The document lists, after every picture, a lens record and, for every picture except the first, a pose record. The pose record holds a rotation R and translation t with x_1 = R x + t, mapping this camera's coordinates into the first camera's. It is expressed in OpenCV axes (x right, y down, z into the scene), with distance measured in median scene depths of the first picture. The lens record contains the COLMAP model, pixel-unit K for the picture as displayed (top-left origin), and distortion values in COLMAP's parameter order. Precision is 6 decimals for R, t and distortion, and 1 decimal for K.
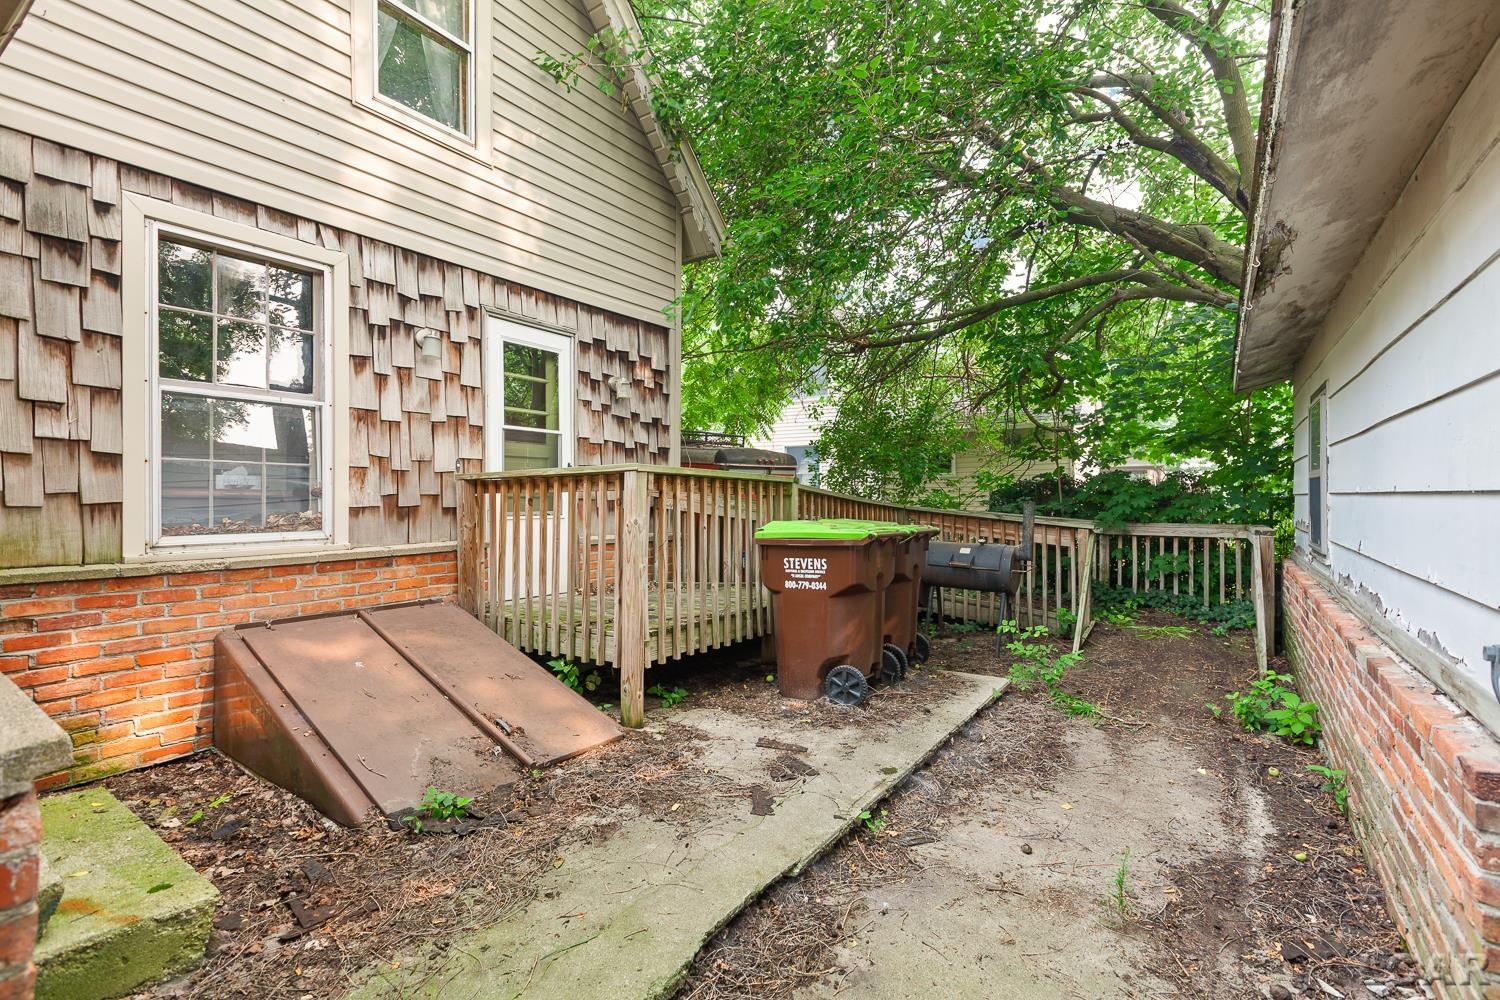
lens RADIAL K [[692.4, 0, 750.7], [0, 692.4, 498.5], [0, 0, 1]] dist [0.000959, 0.000643]
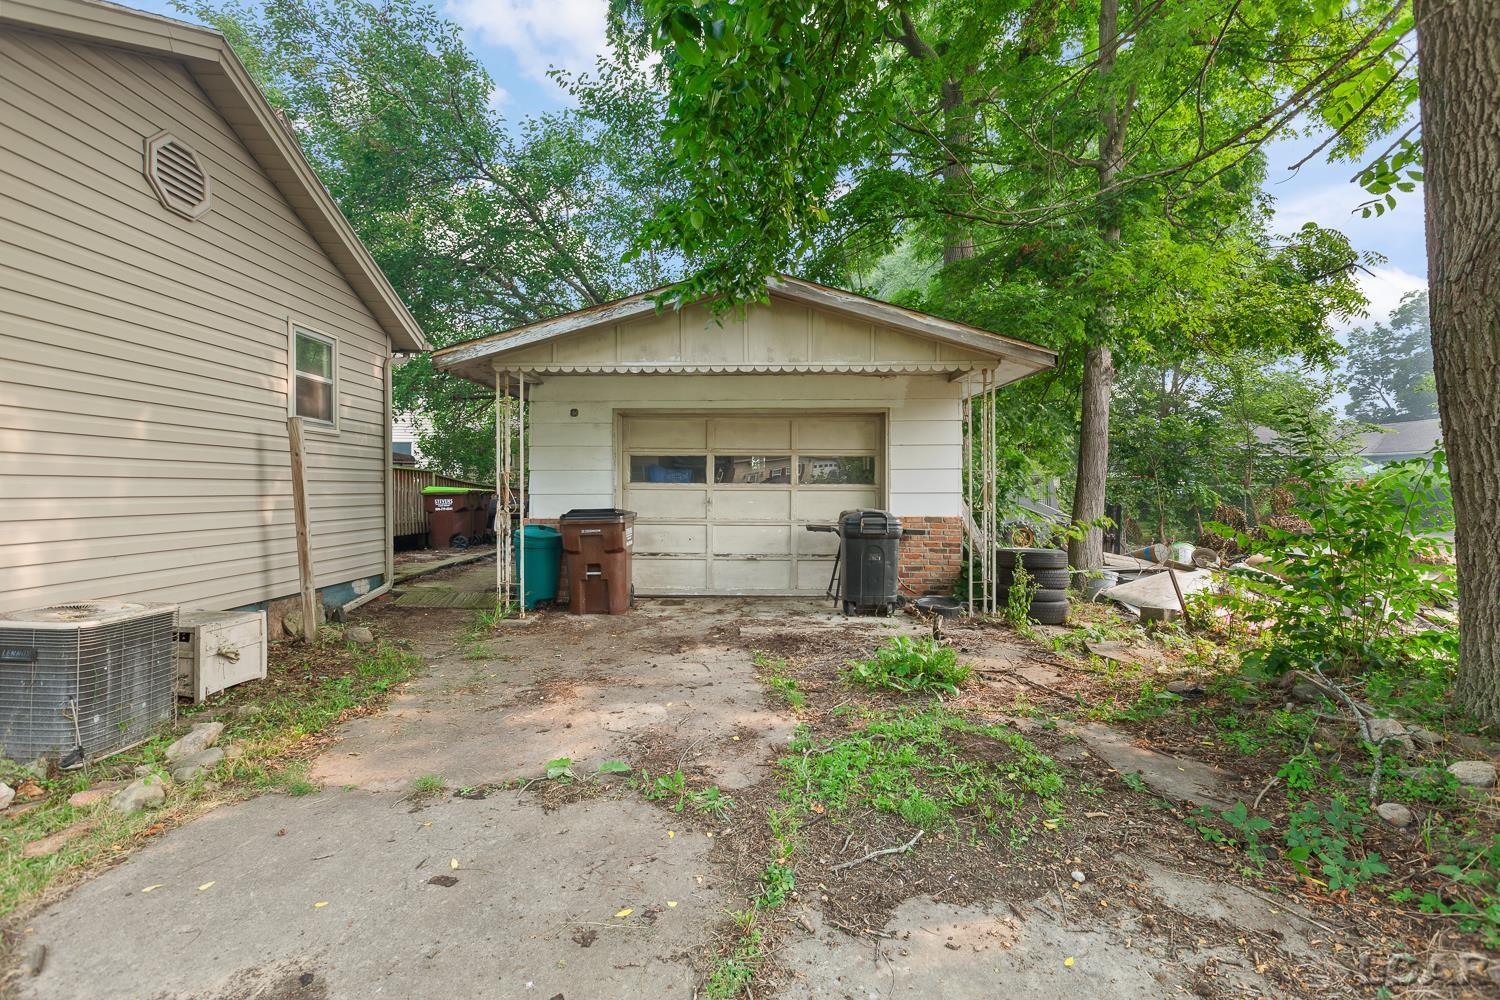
lens RADIAL K [[692.4, 0, 749.7], [0, 692.4, 492.0], [0, 0, 1]] dist [0.000959, 0.000643]
pose [[0.826799, -0.001422, 0.562496, -0.418371], [-0.000211, 0.999996, 0.002838, 0.045430], [-0.562498, -0.002465, 0.826795, -1.767759]]
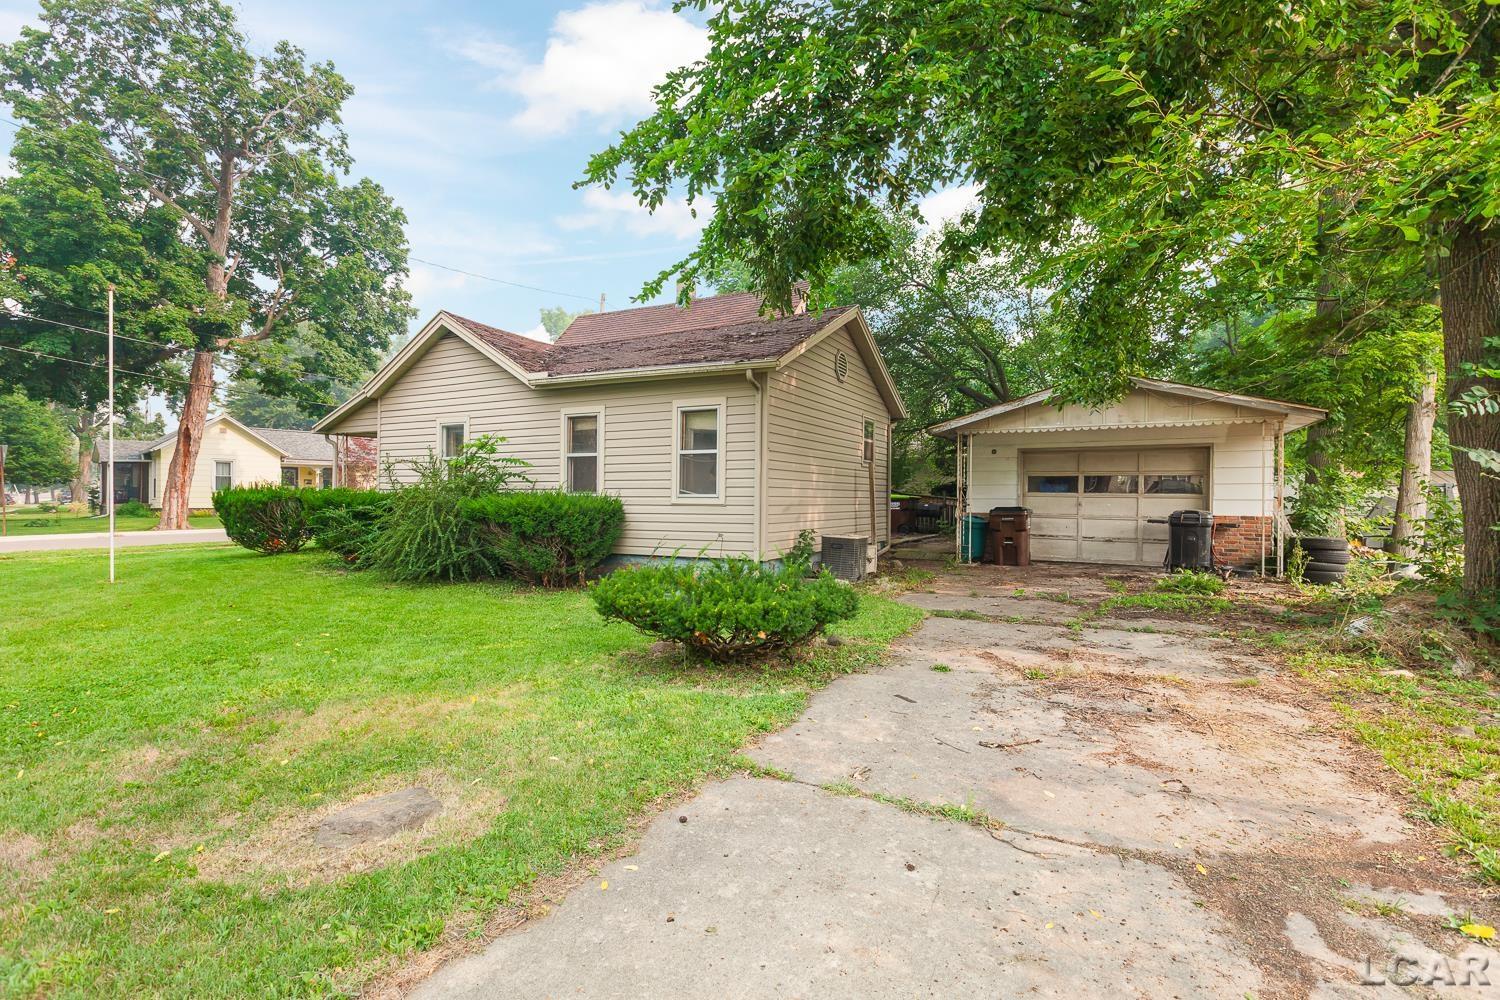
lens RADIAL K [[692.4, 0, 748.3], [0, 692.4, 496.6], [0, 0, 1]] dist [0.000959, 0.000643]
pose [[0.995853, 0.008435, 0.090581, -1.557934], [-0.008303, 0.999964, -0.001829, 0.069400], [-0.090593, 0.001070, 0.995887, -3.687477]]
